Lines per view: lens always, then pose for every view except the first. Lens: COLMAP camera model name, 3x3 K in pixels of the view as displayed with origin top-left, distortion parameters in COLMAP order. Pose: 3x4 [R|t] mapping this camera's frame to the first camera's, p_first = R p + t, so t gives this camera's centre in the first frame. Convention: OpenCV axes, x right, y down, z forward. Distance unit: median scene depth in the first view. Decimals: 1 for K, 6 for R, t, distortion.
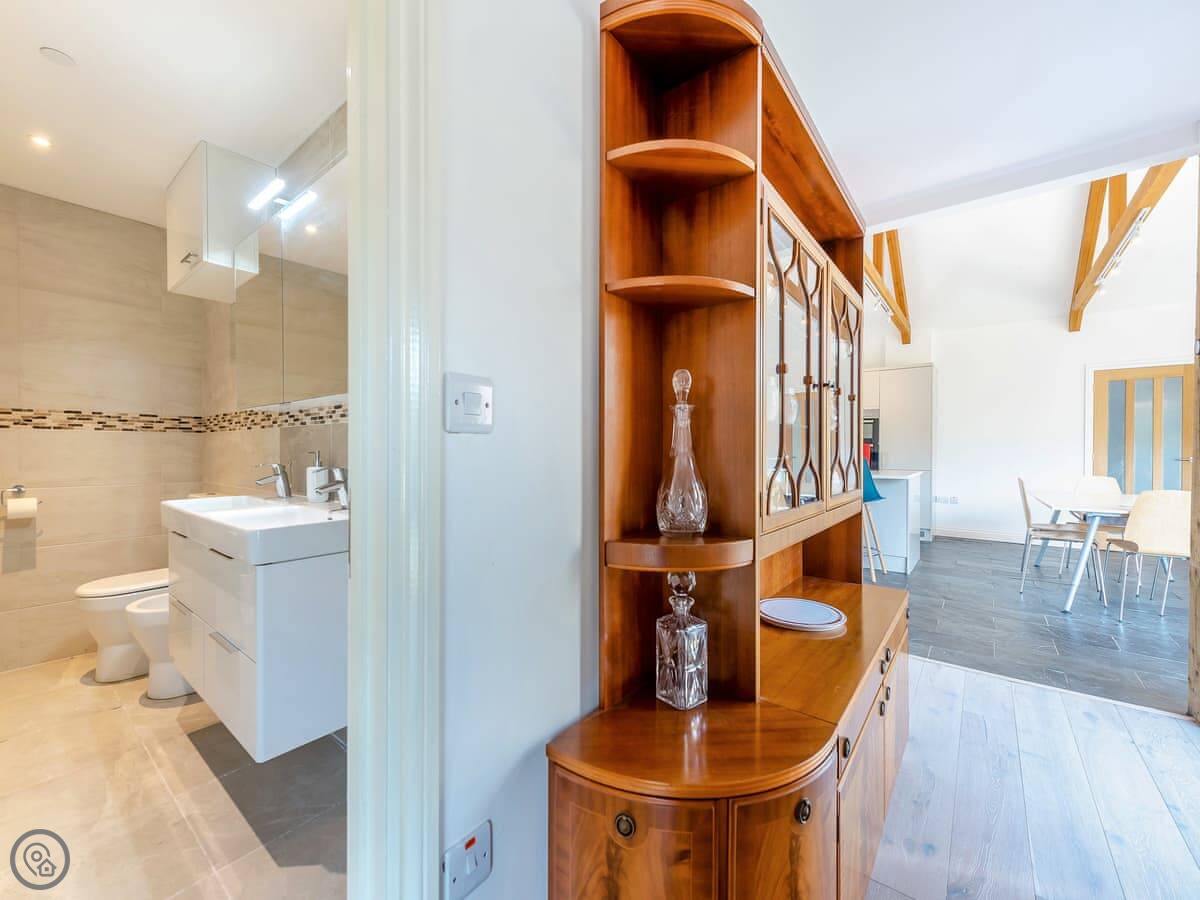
lens RADIAL K [[485.2, 0, 596.9], [0, 485.2, 455.0], [0, 0, 1]] dist [0.006318, -0.000183]
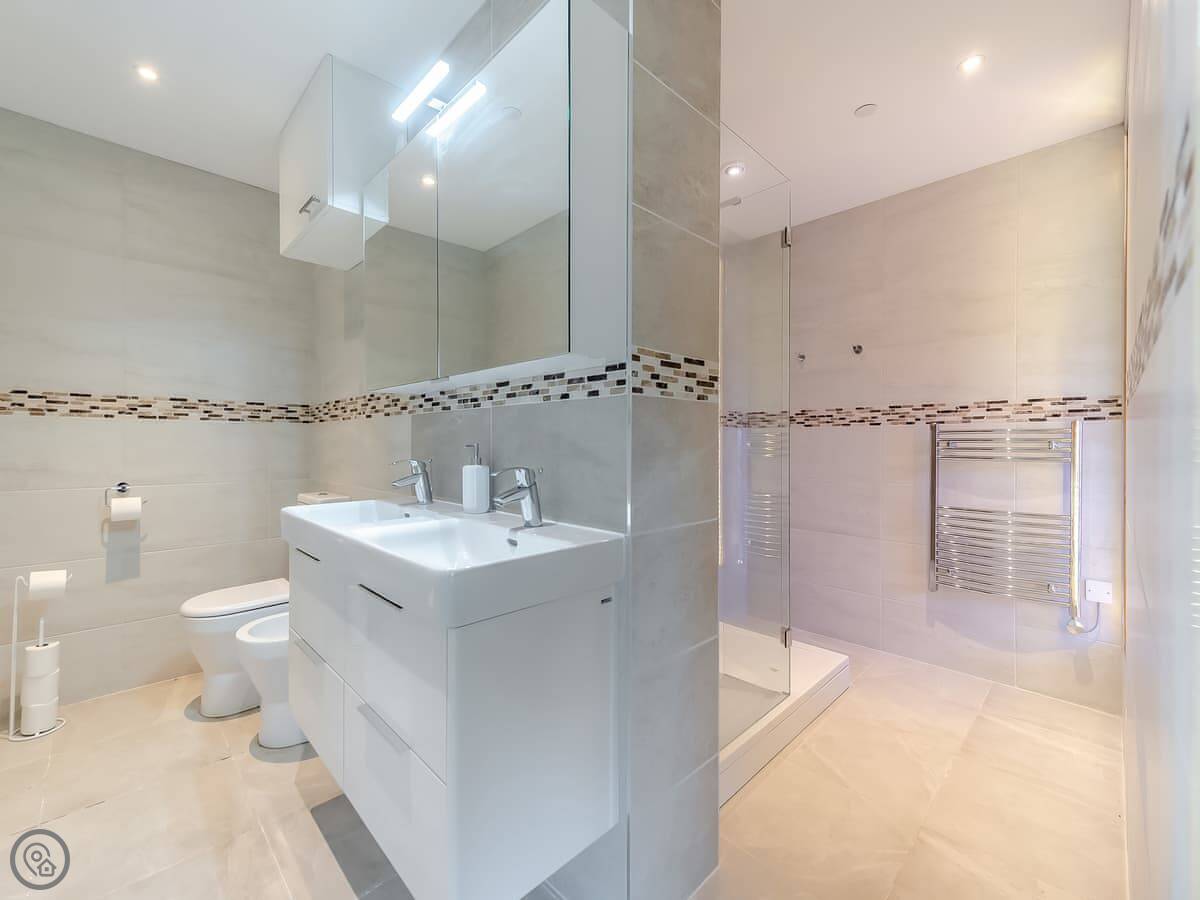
lens RADIAL K [[499.4, 0, 605.5], [0, 499.4, 445.4], [0, 0, 1]] dist [0.009561, -0.000163]
pose [[0.993737, 0.000489, -0.111739, -0.218135], [-0.001050, 0.999987, -0.004962, -0.001588], [0.111735, 0.005048, 0.993725, 0.196115]]
